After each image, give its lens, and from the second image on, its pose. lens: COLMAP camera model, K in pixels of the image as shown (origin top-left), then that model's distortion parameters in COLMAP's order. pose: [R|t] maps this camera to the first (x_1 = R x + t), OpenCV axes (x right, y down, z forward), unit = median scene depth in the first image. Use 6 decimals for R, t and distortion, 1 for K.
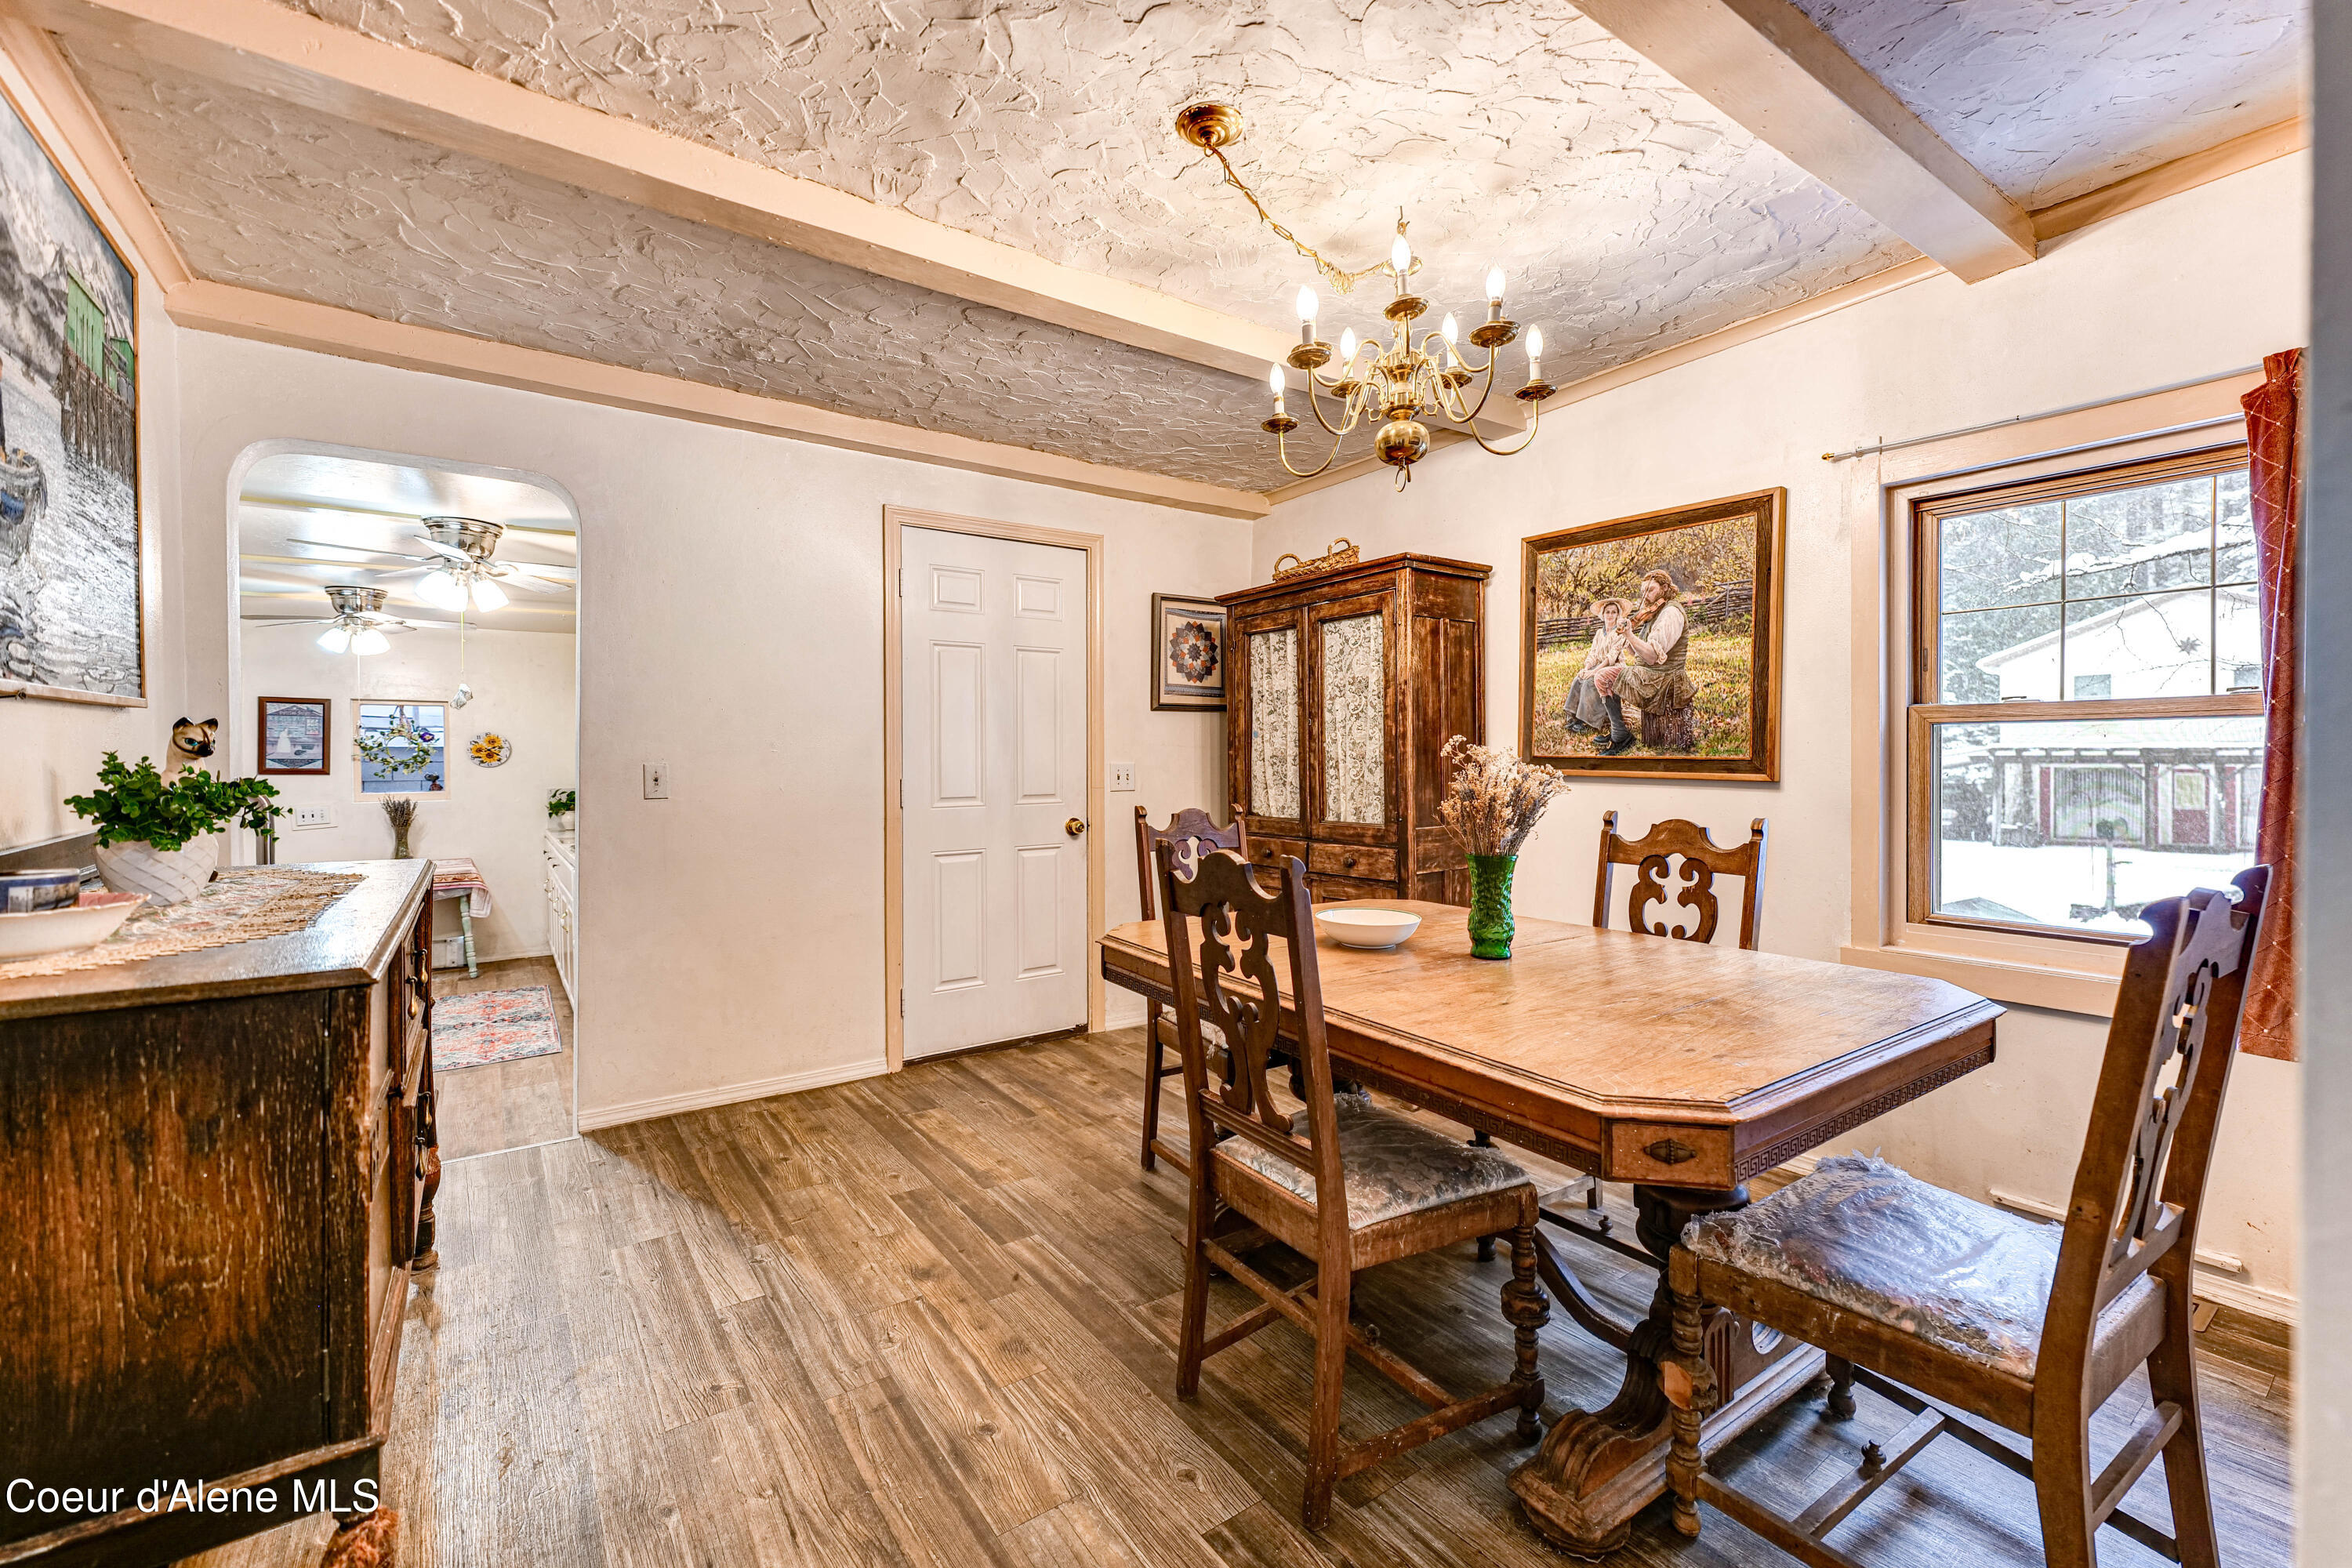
lens RADIAL K [[966.2, 0, 1181.3], [0, 966.2, 759.1], [0, 0, 1]] dist [0.001020, 0.000020]
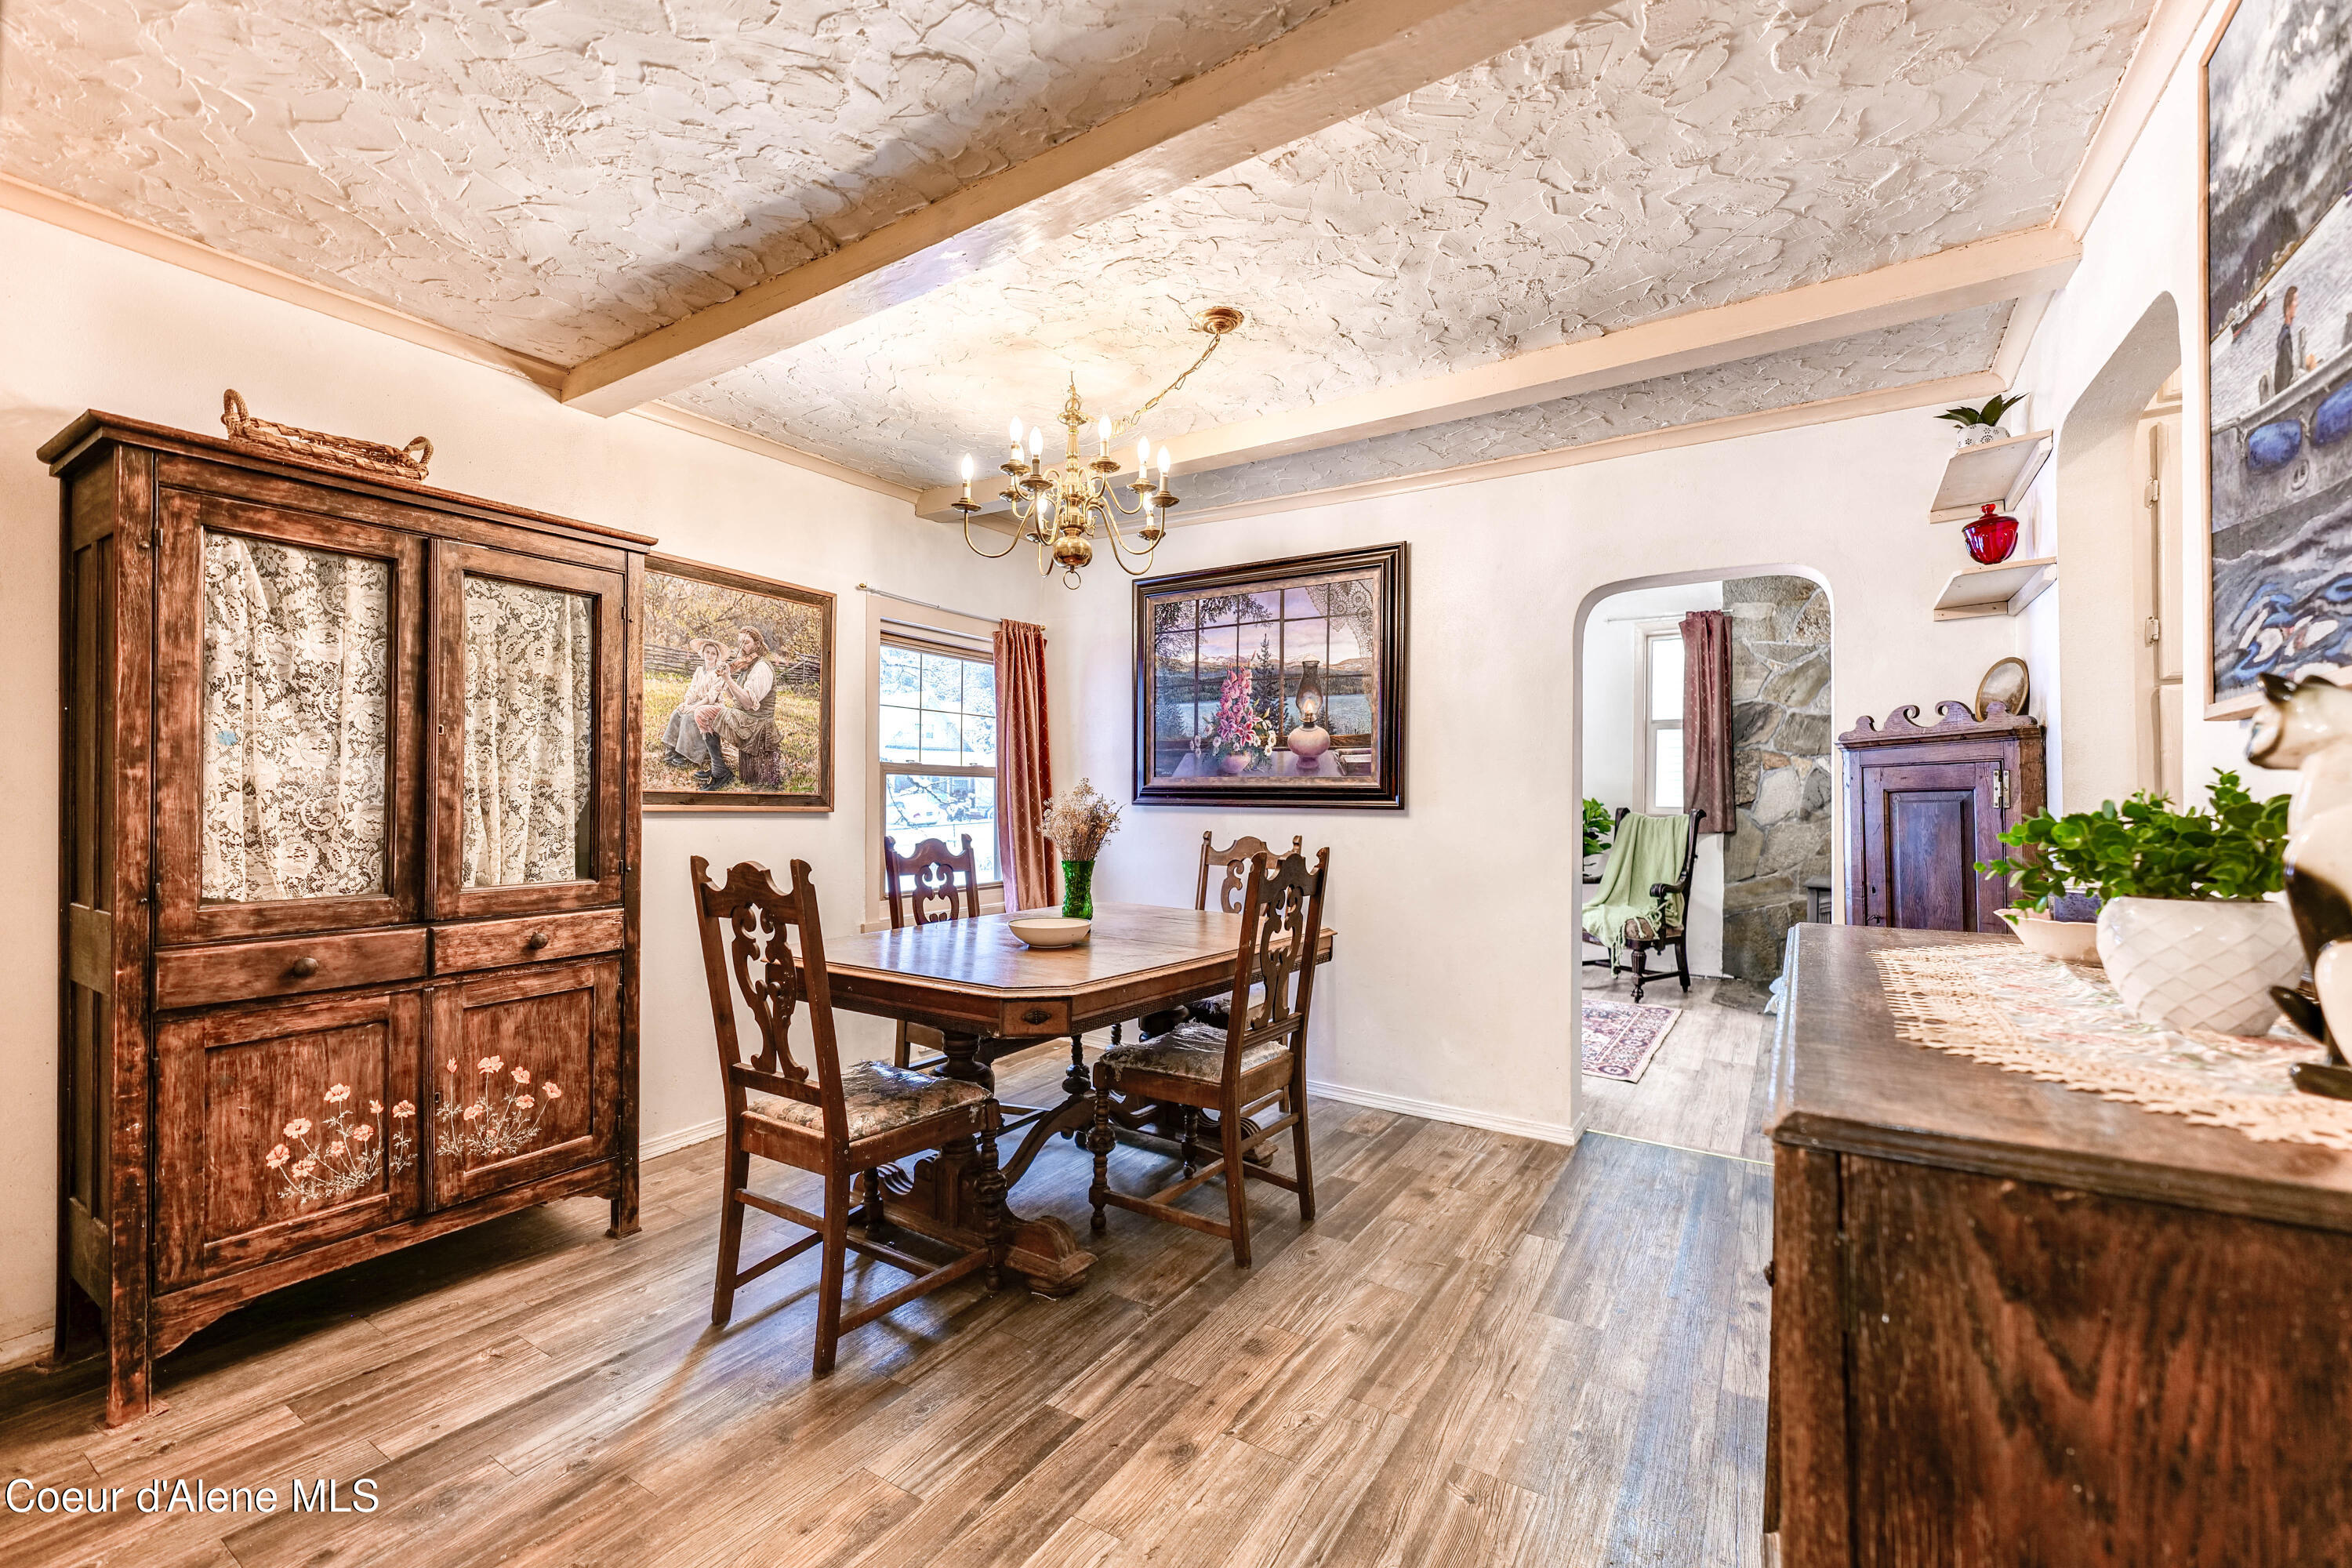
lens RADIAL K [[962.5, 0, 1176.0], [0, 962.5, 784.0], [0, 0, 1]] dist [0.002596, 0.000292]
pose [[-0.368876, 0.015461, 0.929350, -0.722000], [-0.002170, 0.999845, -0.017495, 0.006401], [-0.929476, -0.008471, -0.368785, 0.941308]]
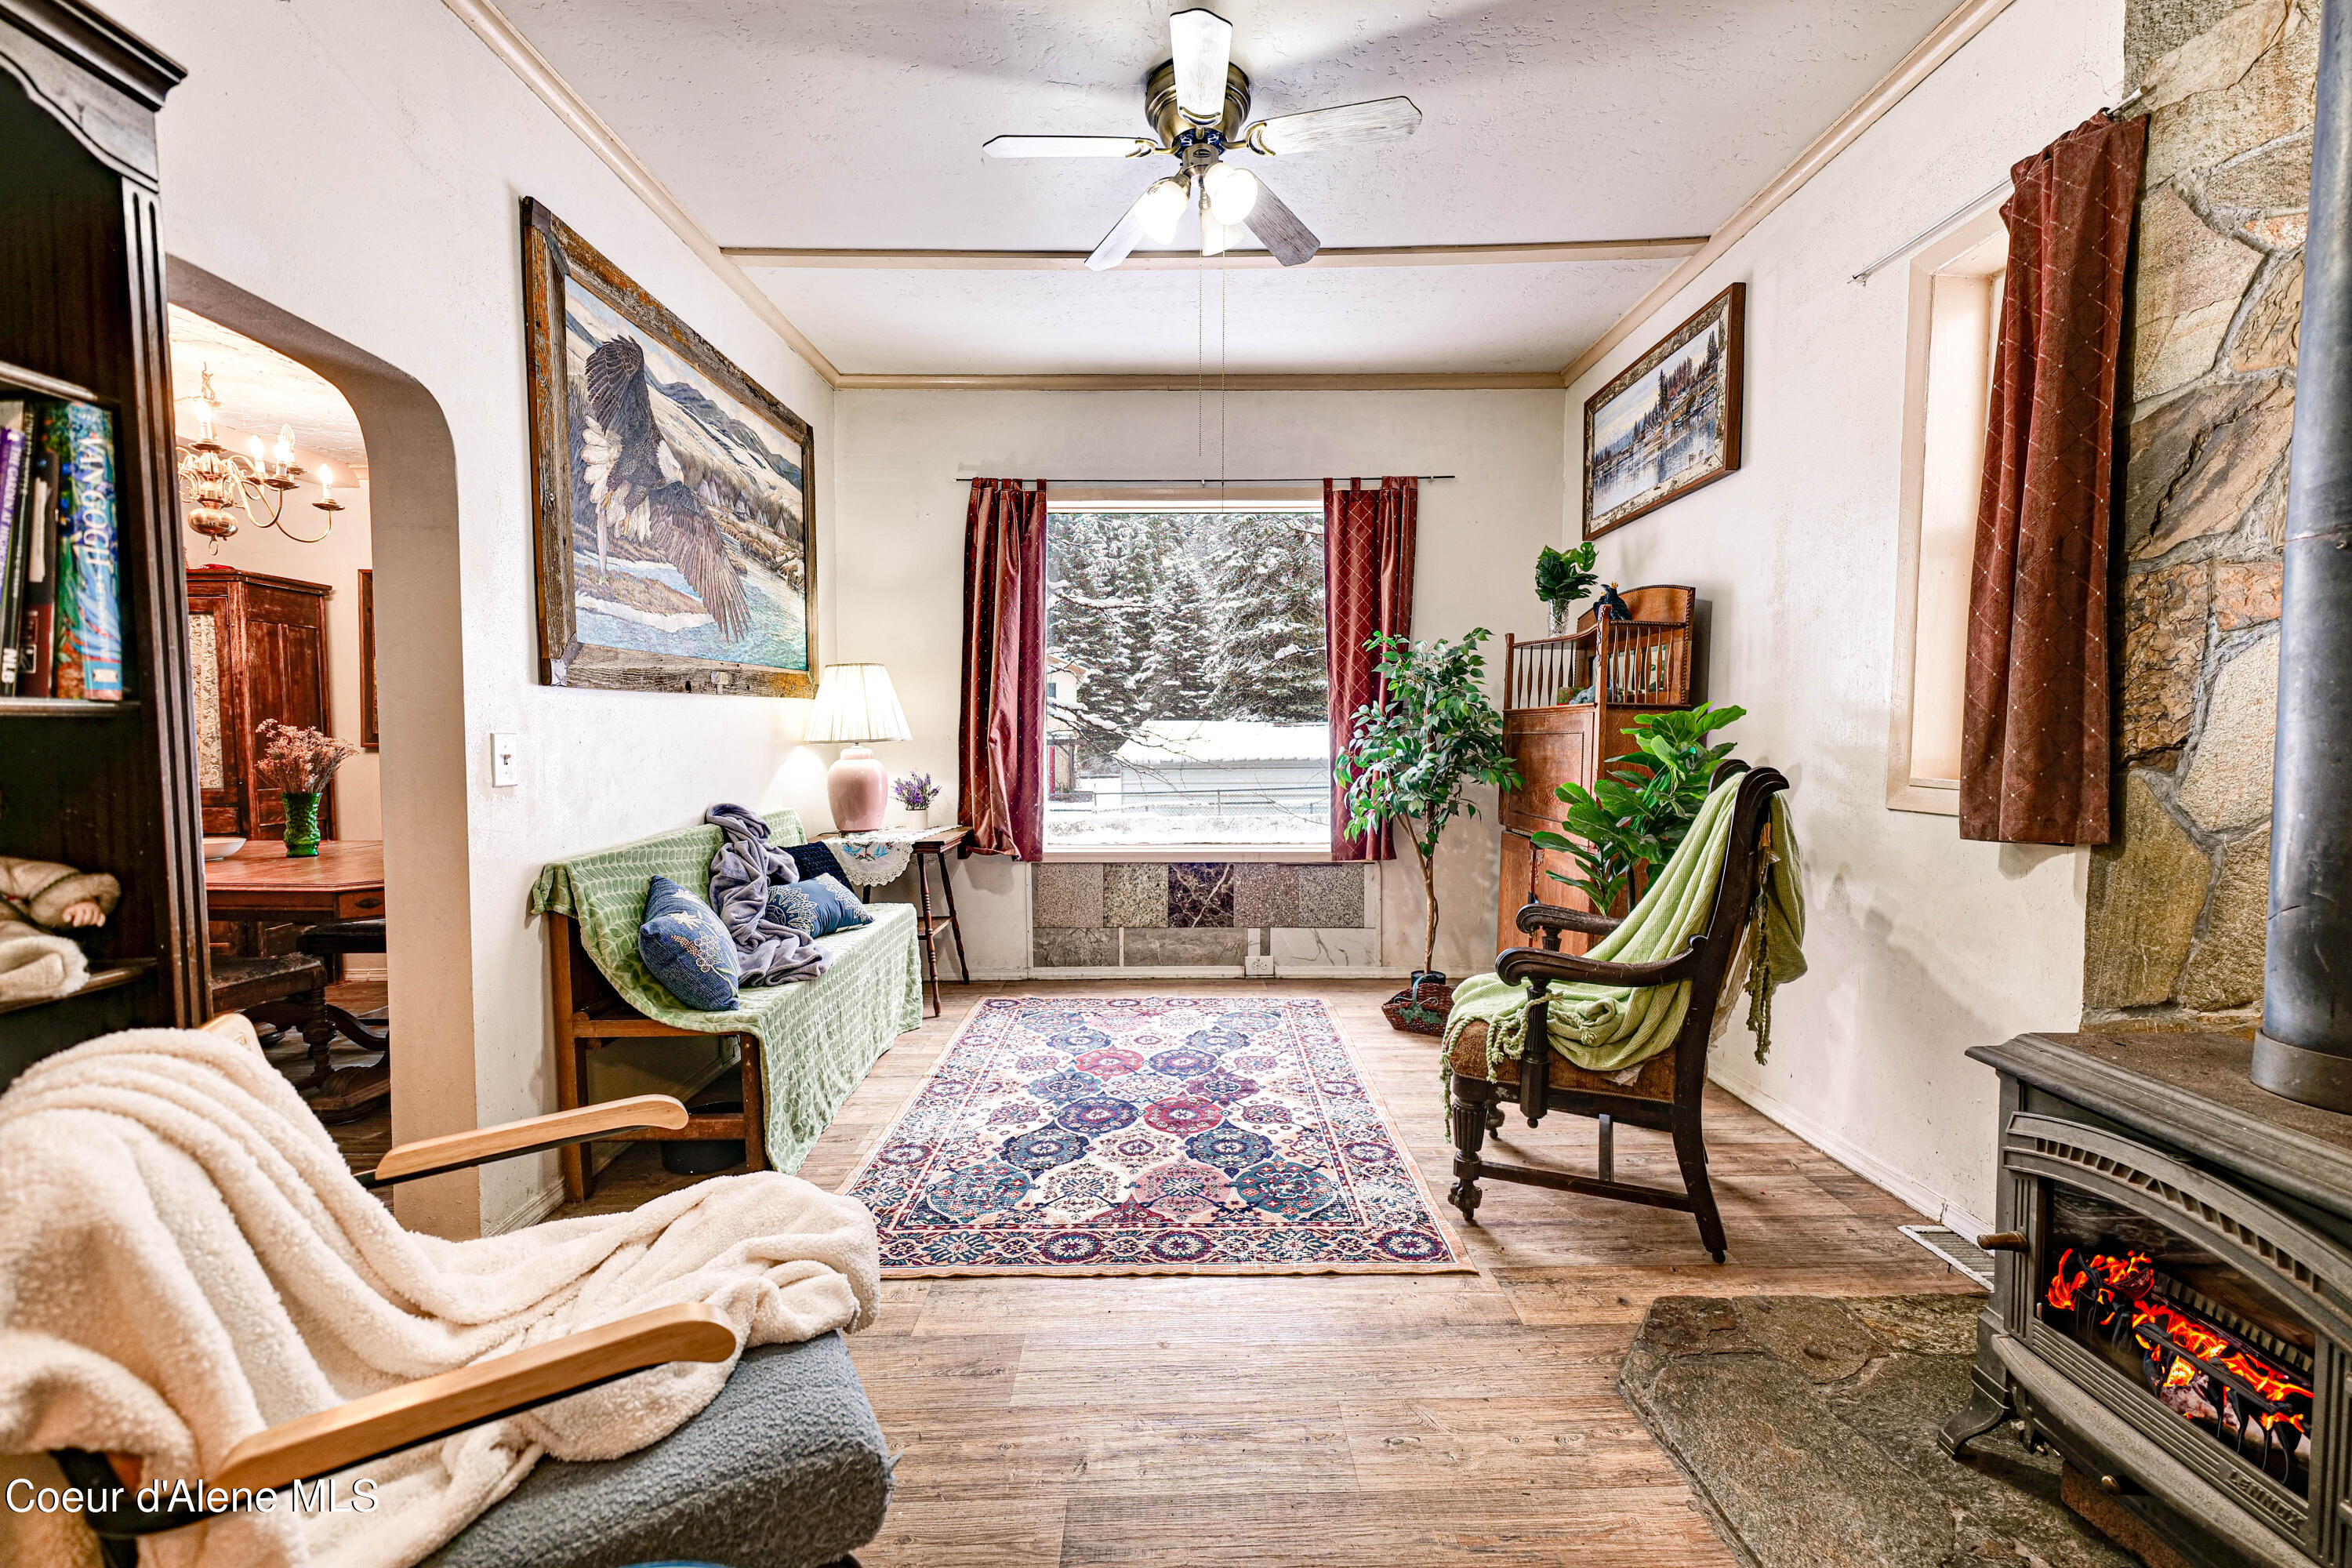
lens RADIAL K [[962.5, 0, 1176.0], [0, 962.5, 784.0], [0, 0, 1]] dist [0.002596, 0.000292]
pose [[0.574662, -0.035100, 0.817638, -0.108942], [-0.003087, 0.998980, 0.045054, 0.004072], [-0.818385, -0.028414, 0.573967, -0.782384]]
